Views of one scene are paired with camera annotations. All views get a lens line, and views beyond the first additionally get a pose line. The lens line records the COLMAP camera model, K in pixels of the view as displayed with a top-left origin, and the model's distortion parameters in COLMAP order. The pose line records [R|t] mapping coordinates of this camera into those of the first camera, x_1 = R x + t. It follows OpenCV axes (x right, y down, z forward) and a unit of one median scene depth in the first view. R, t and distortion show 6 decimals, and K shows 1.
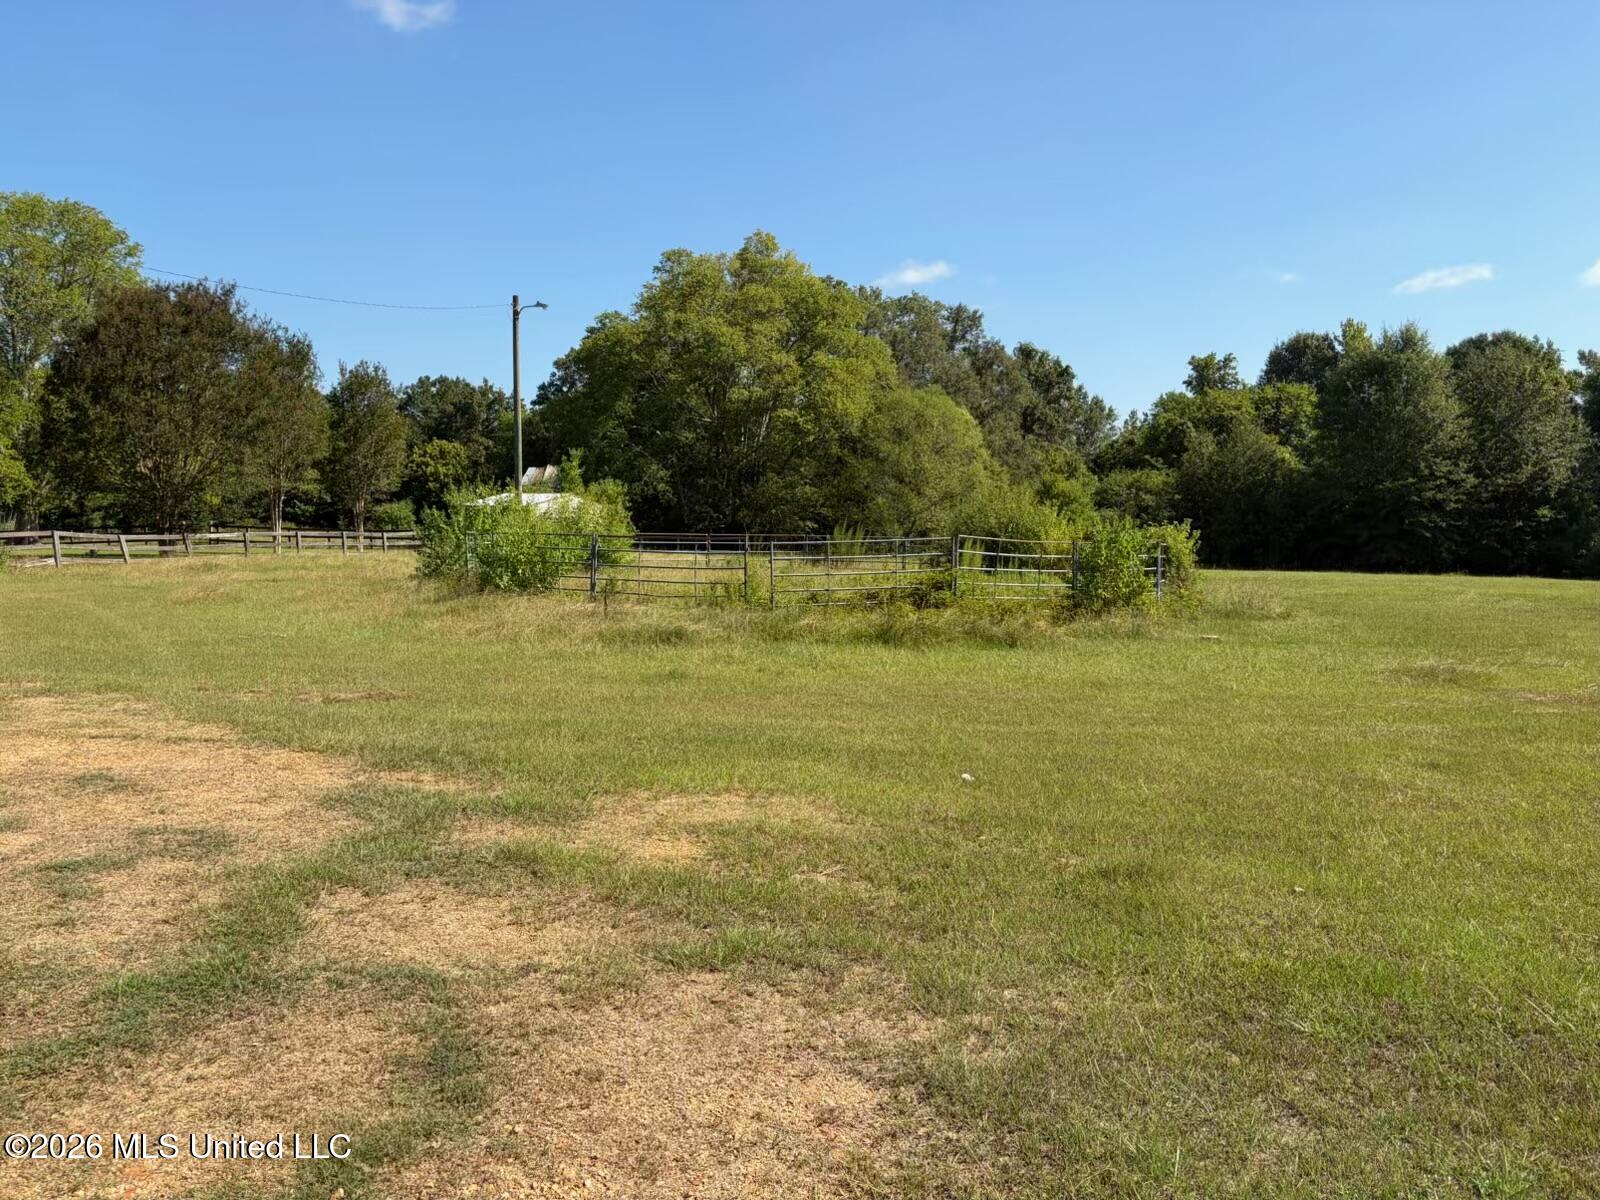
lens RADIAL K [[1201.7, 0, 803.1], [0, 1201.7, 599.5], [0, 0, 1]] dist [0.031686, -0.000112]
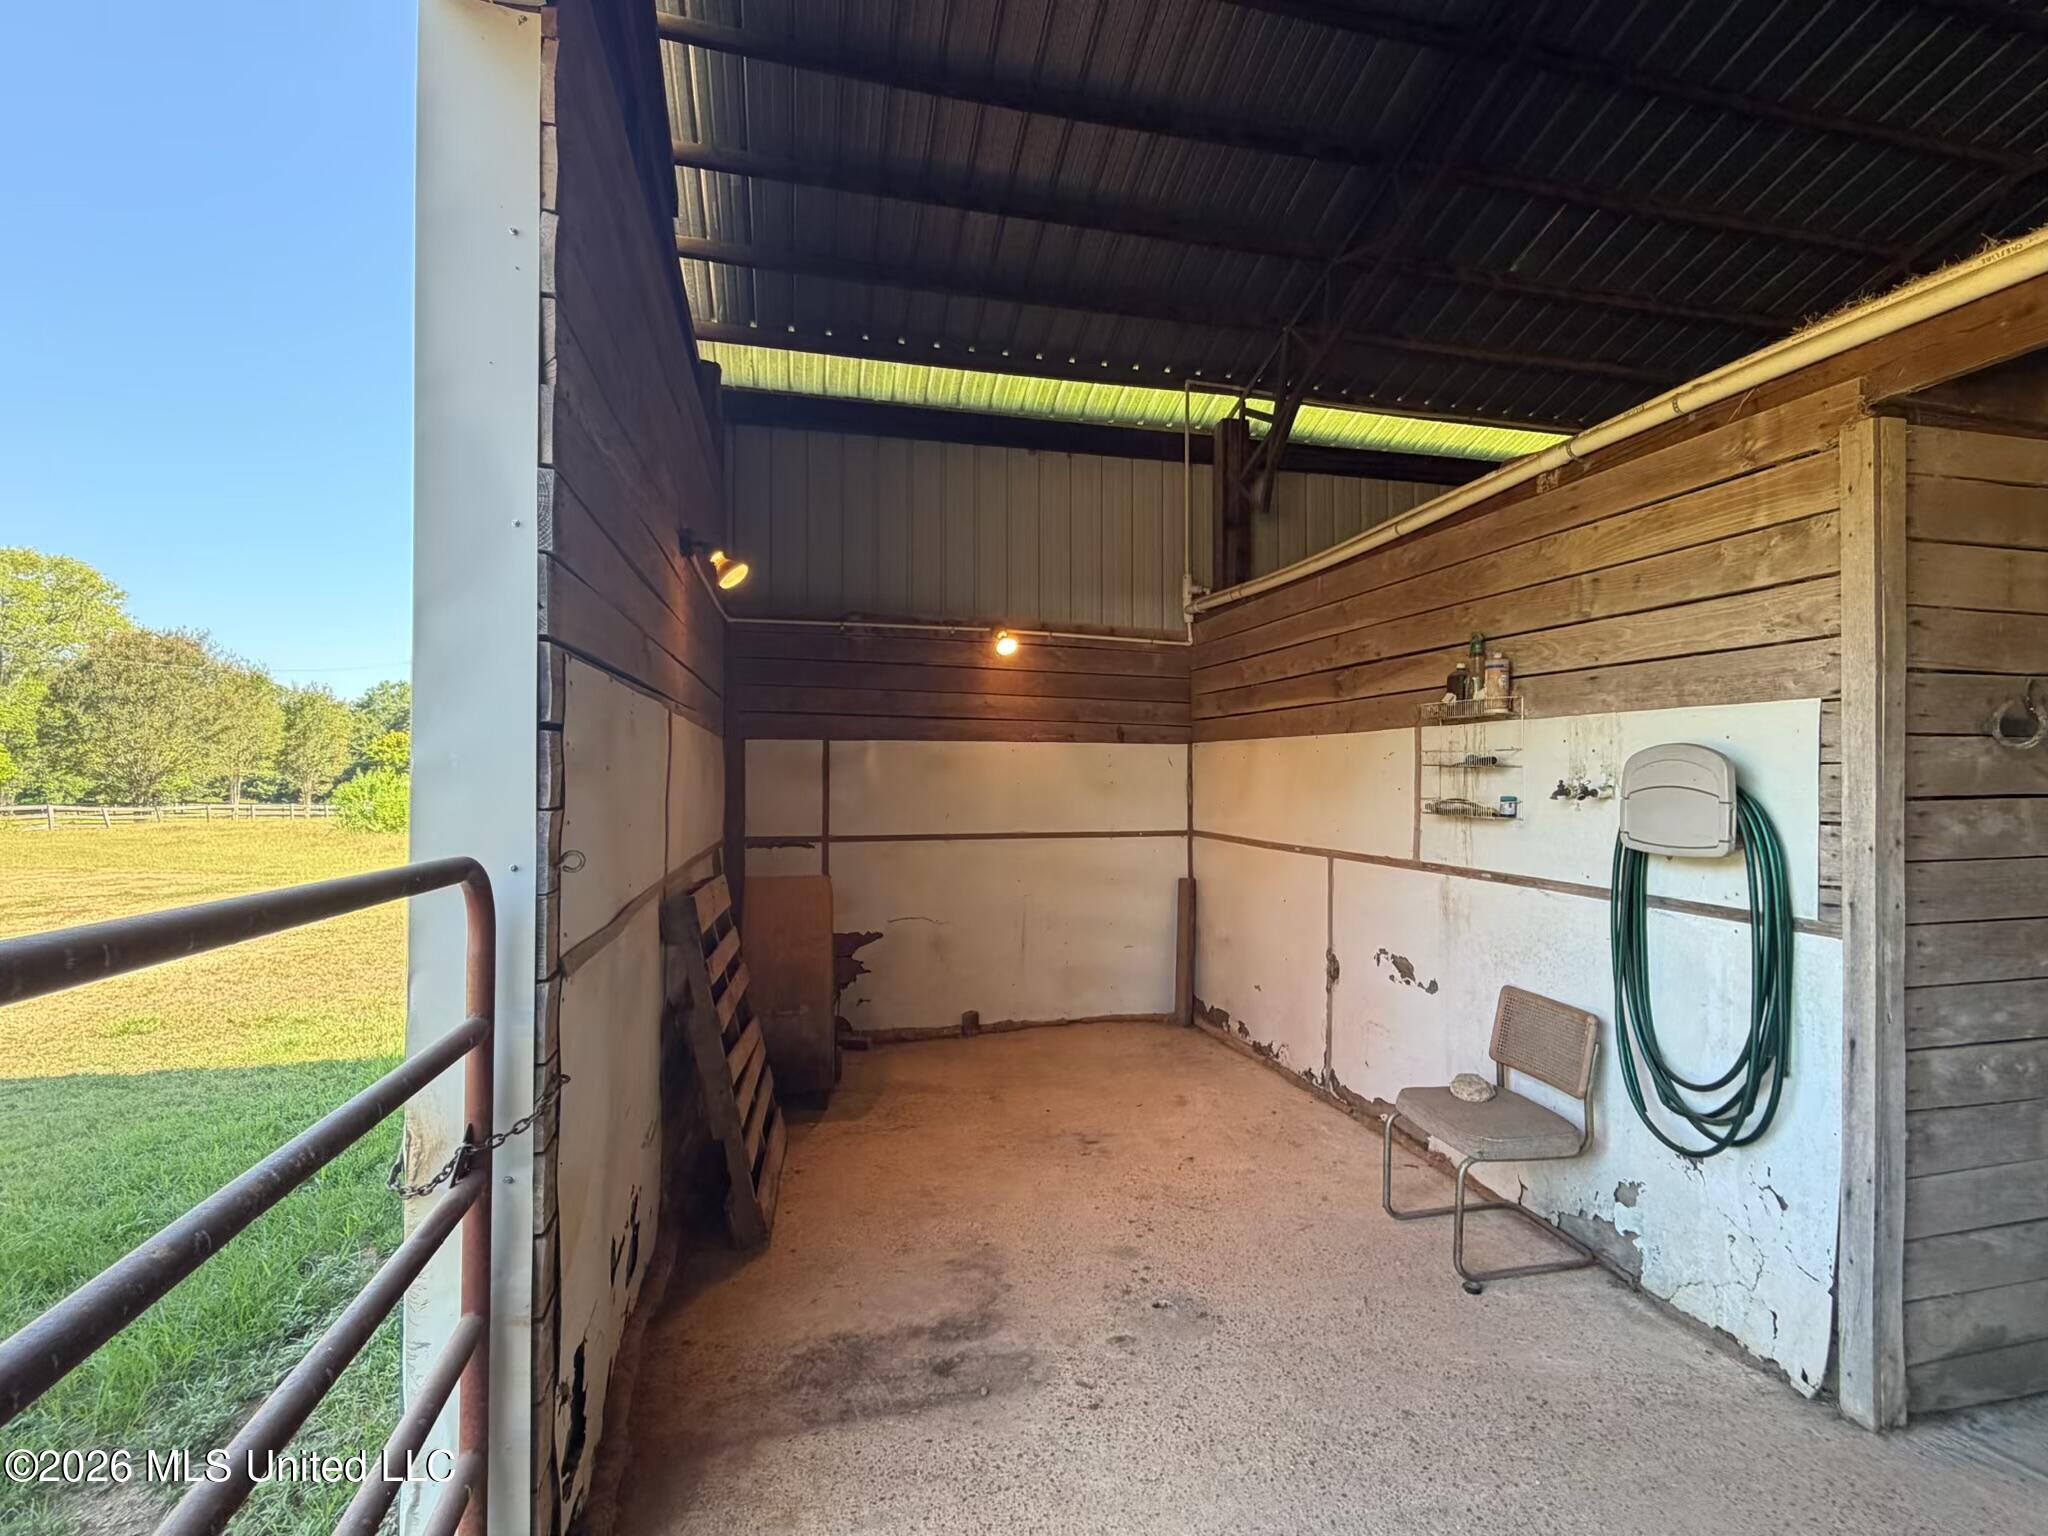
lens RADIAL K [[954.7, 0, 1023.6], [0, 954.7, 769.6], [0, 0, 1]] dist [0.001205, -0.000465]
pose [[0.962210, -0.002804, 0.272294, 0.147130], [0.027444, 0.995854, -0.086724, 0.025199], [-0.270922, 0.090919, 0.958298, -0.320781]]
